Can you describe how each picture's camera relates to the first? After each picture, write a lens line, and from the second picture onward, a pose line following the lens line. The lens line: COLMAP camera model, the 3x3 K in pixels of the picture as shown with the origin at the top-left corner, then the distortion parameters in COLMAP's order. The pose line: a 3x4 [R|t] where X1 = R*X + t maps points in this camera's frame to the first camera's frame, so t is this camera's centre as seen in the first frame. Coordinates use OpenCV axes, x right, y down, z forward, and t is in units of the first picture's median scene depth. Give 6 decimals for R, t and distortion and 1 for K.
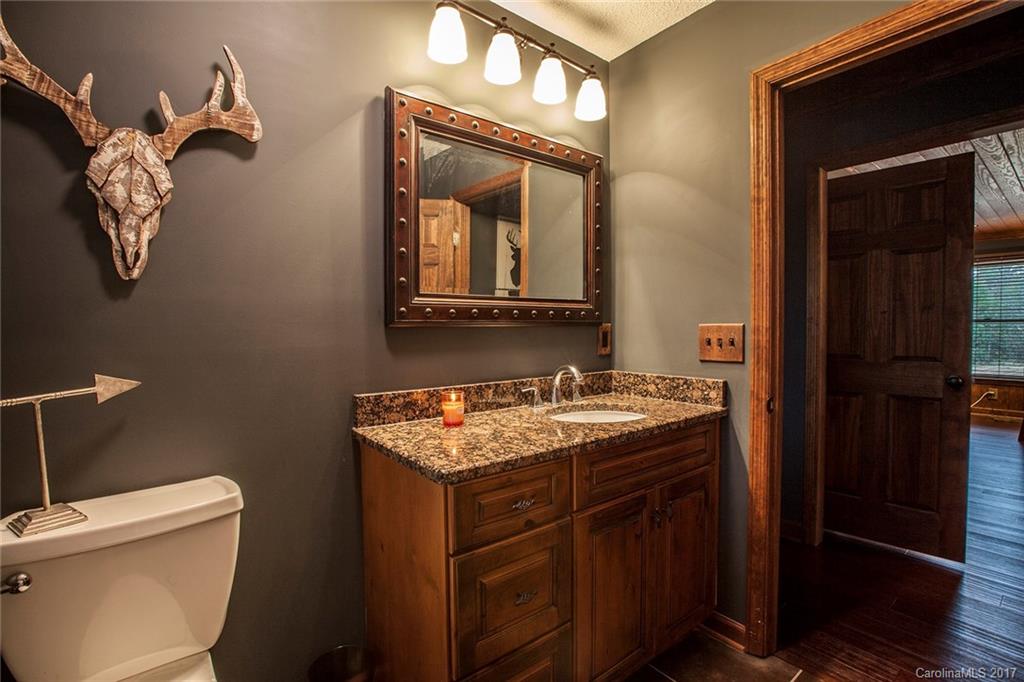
lens RADIAL K [[483.4, 0, 512.0], [0, 483.4, 341.0], [0, 0, 1]] dist [-0.002008, -0.000260]
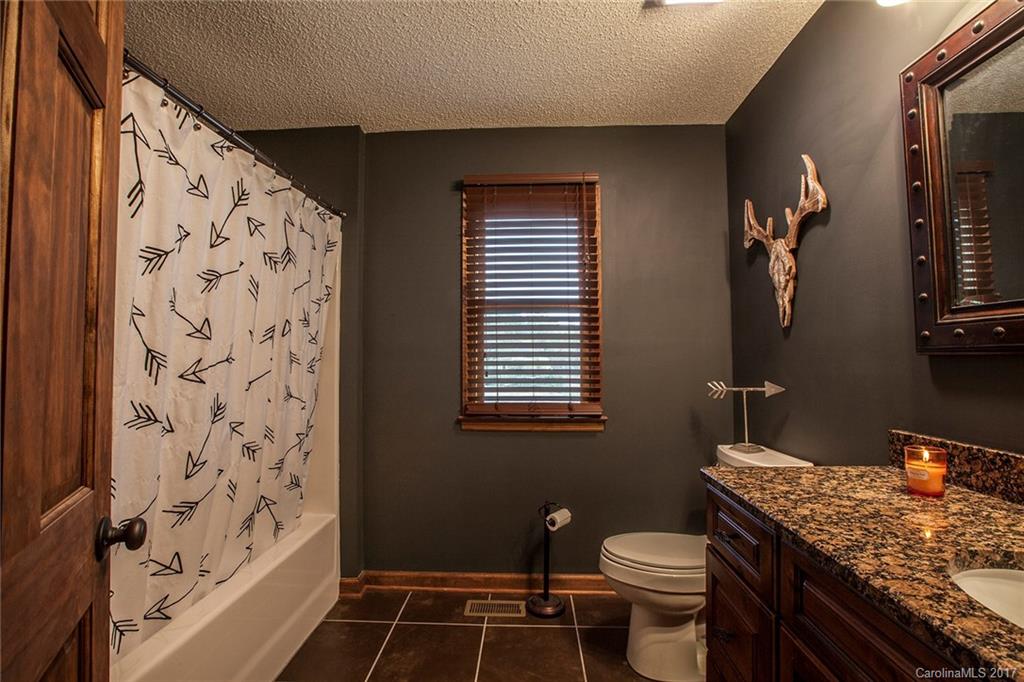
lens RADIAL K [[483.4, 0, 512.0], [0, 483.4, 341.0], [0, 0, 1]] dist [-0.002008, -0.000260]
pose [[-0.625994, -0.016760, -0.779648, 1.013034], [-0.015007, 0.999843, -0.009444, -0.044377], [0.779683, 0.005789, -0.626147, 1.211051]]
